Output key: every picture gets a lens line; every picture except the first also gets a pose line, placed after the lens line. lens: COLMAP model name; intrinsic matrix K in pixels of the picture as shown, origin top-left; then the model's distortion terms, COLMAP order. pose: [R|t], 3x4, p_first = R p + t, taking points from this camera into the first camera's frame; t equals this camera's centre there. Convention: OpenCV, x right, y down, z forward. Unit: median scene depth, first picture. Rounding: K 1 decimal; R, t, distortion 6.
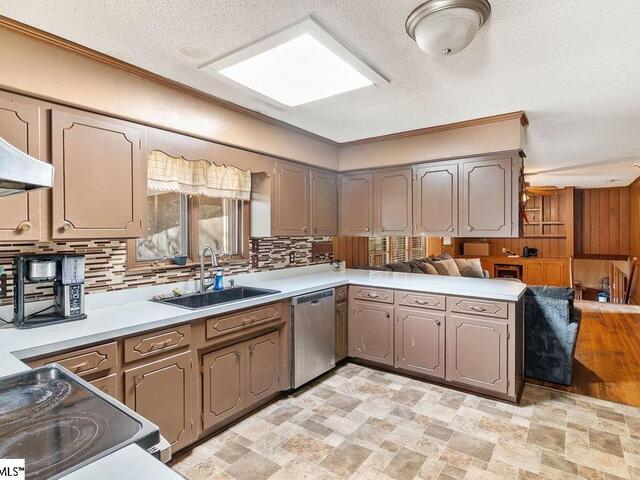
lens RADIAL K [[345.5, 0, 322.4], [0, 345.5, 235.0], [0, 0, 1]] dist [-0.002129, -0.001137]
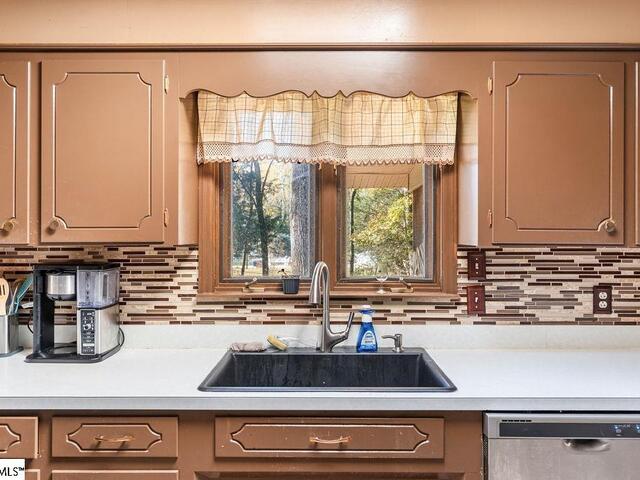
lens RADIAL K [[488.3, 0, 323.9], [0, 488.3, 228.3], [0, 0, 1]] dist [0.001343, 0.007576]
pose [[0.581365, -0.000678, -0.813642, 0.245137], [-0.008901, 0.999935, -0.007193, -0.010937], [0.813594, 0.011424, 0.581321, 0.579605]]
